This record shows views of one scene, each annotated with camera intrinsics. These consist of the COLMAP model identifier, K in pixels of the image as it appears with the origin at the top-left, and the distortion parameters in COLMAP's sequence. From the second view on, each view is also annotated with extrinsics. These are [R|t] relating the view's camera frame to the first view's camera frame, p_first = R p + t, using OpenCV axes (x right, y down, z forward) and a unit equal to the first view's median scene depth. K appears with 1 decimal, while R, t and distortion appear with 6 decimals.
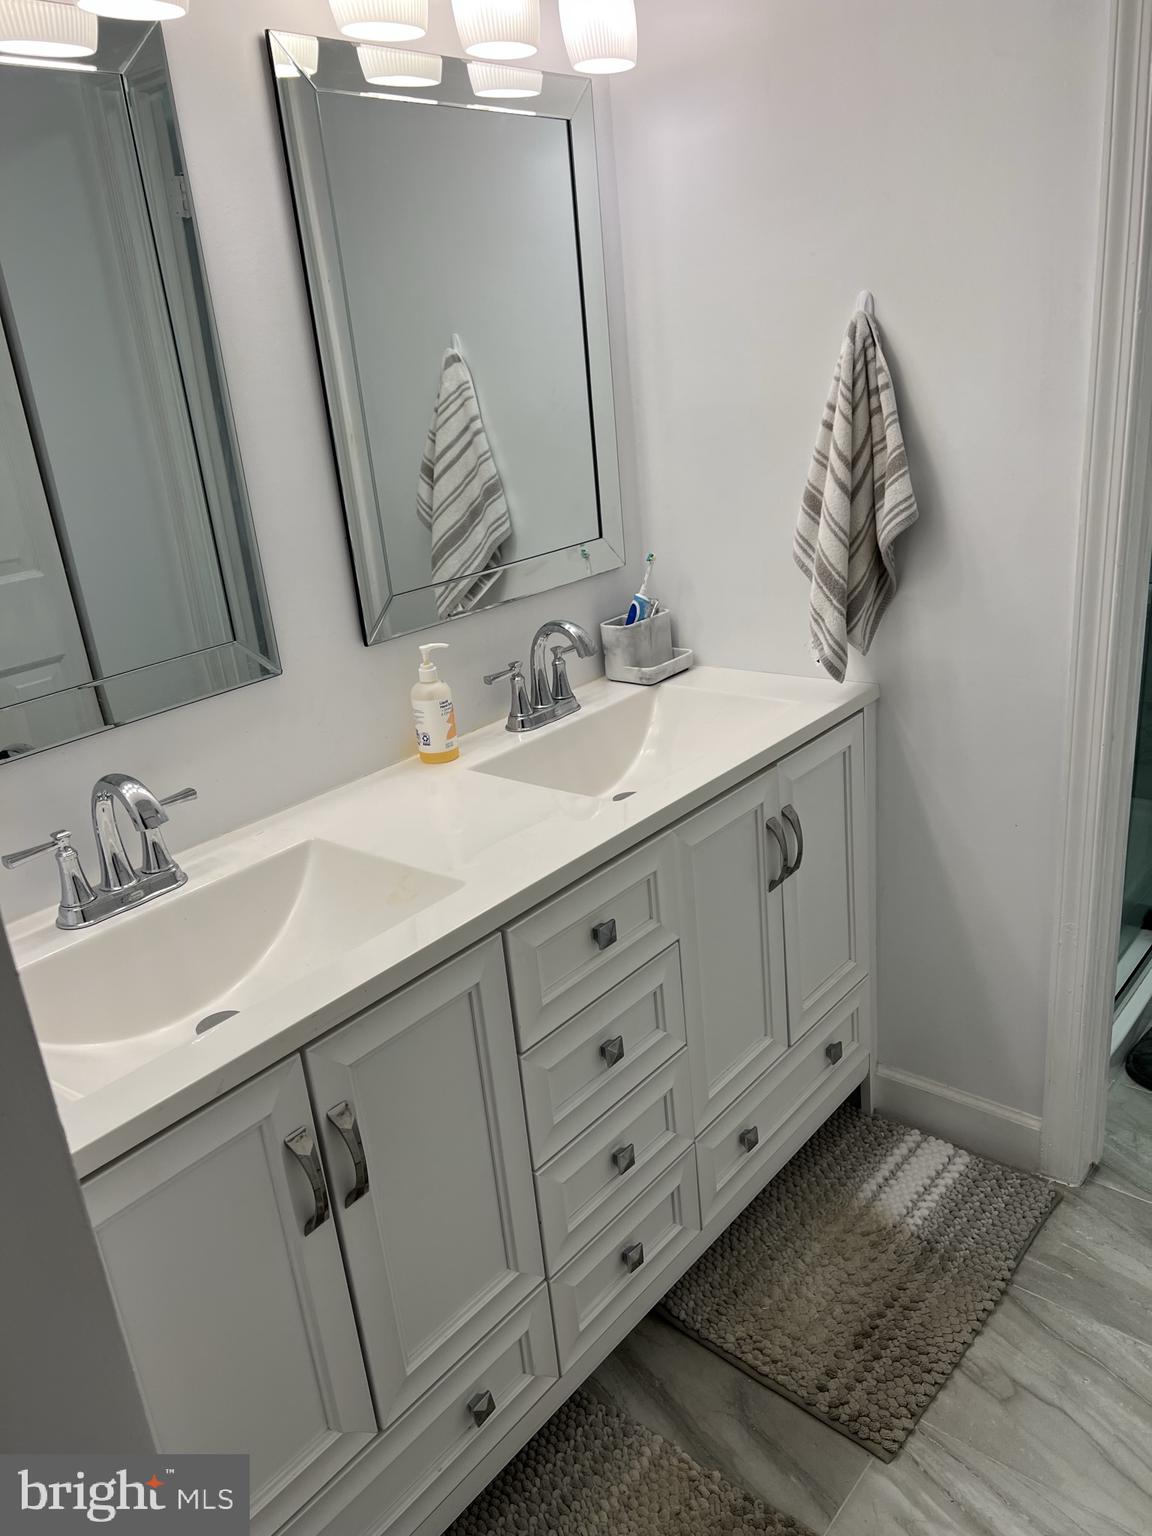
lens RADIAL K [[1152.5, 0, 579.6], [0, 1152.5, 777.0], [0, 0, 1]] dist [0.054614, -0.057217]
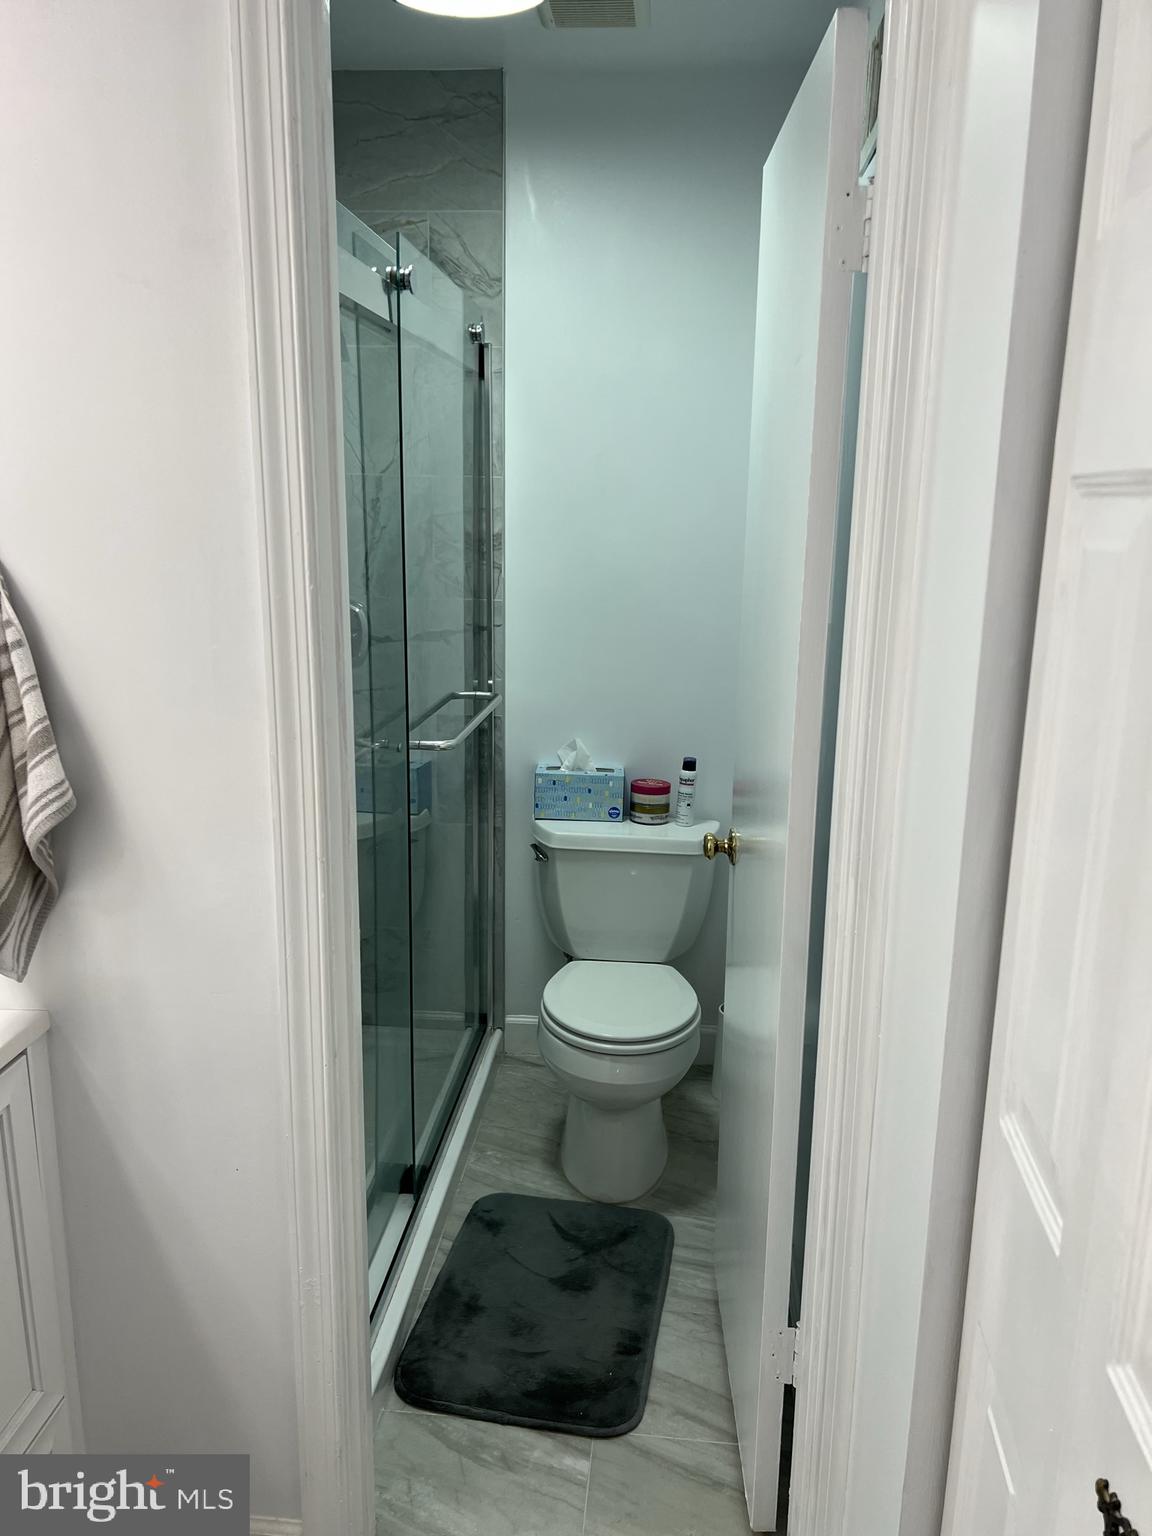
lens RADIAL K [[1152.5, 0, 590.2], [0, 1152.5, 763.8], [0, 0, 1]] dist [0.054614, -0.057217]
pose [[0.814553, -0.024576, 0.579568, 0.120220], [0.119717, 0.984716, -0.126500, -0.111372], [-0.567601, 0.172425, 0.805045, 0.167593]]
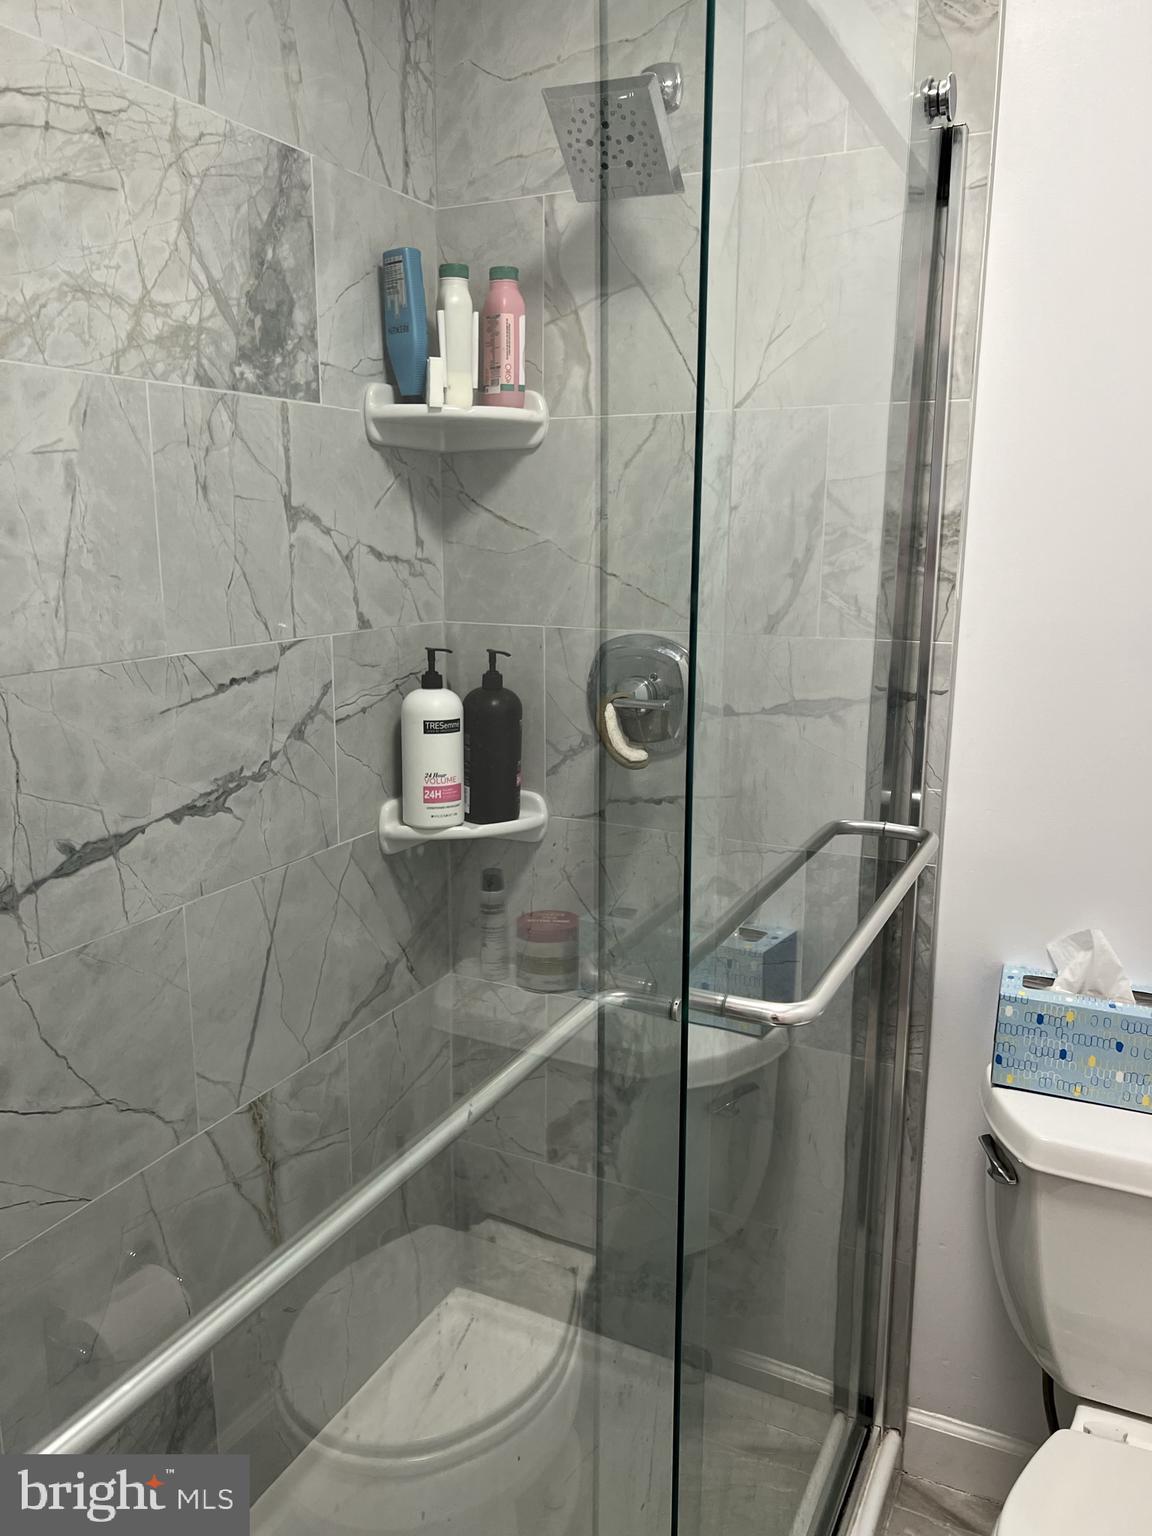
lens RADIAL K [[1152.5, 0, 575.1], [0, 1152.5, 773.9], [0, 0, 1]] dist [0.054614, -0.057217]
pose [[0.969320, 0.040174, 0.242499, 0.293292], [-0.000511, 0.986881, -0.161451, -0.210265], [-0.245804, 0.156373, 0.956623, 0.447165]]
